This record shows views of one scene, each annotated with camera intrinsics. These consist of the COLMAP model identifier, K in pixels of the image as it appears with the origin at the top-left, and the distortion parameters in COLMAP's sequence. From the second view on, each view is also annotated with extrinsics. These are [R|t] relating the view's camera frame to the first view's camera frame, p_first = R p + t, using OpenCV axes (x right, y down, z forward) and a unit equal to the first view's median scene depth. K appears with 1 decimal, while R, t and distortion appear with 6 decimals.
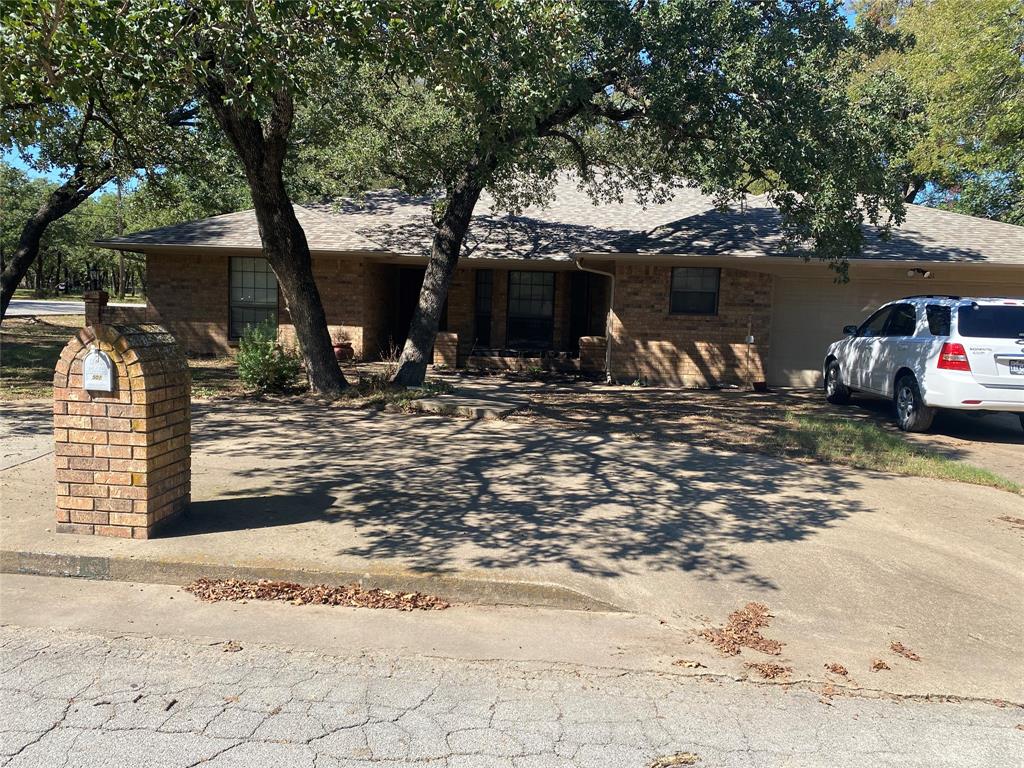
lens RADIAL K [[762.8, 0, 512.0], [0, 762.8, 384.0], [0, 0, 1]] dist [0.056718, -0.081424]
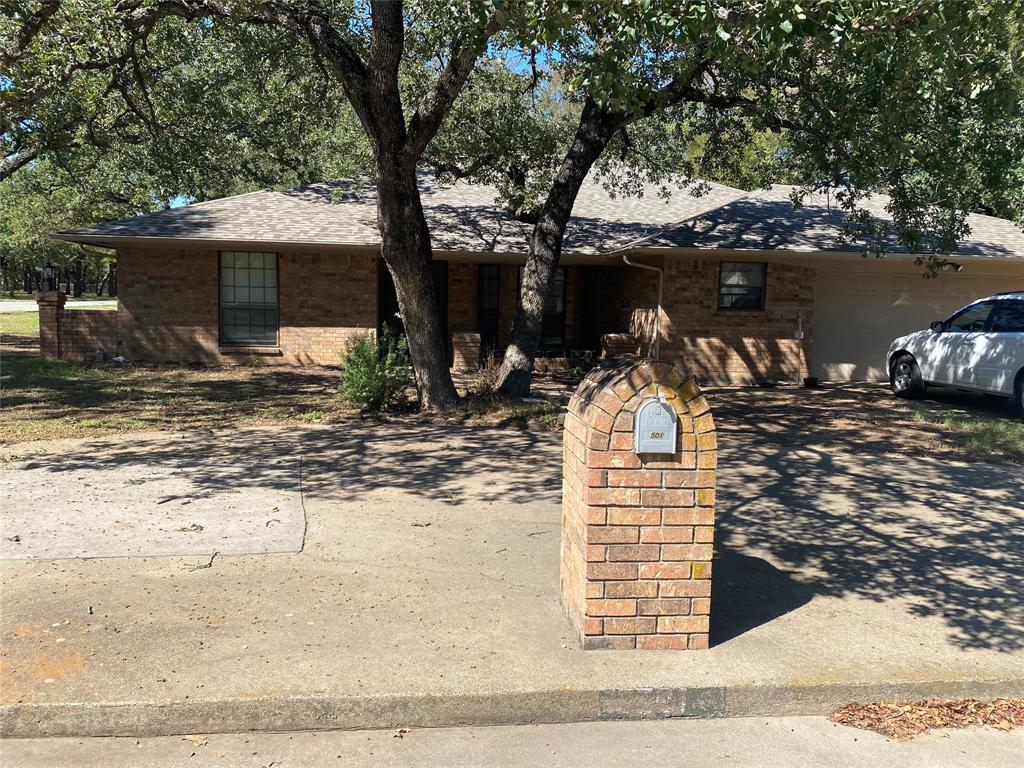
lens RADIAL K [[762.8, 0, 512.0], [0, 762.8, 384.0], [0, 0, 1]] dist [0.056718, -0.081424]
pose [[0.983962, -0.031660, 0.175548, -0.237655], [0.029397, 0.999448, 0.015477, -0.021567], [-0.175942, -0.010068, 0.984349, 0.092491]]
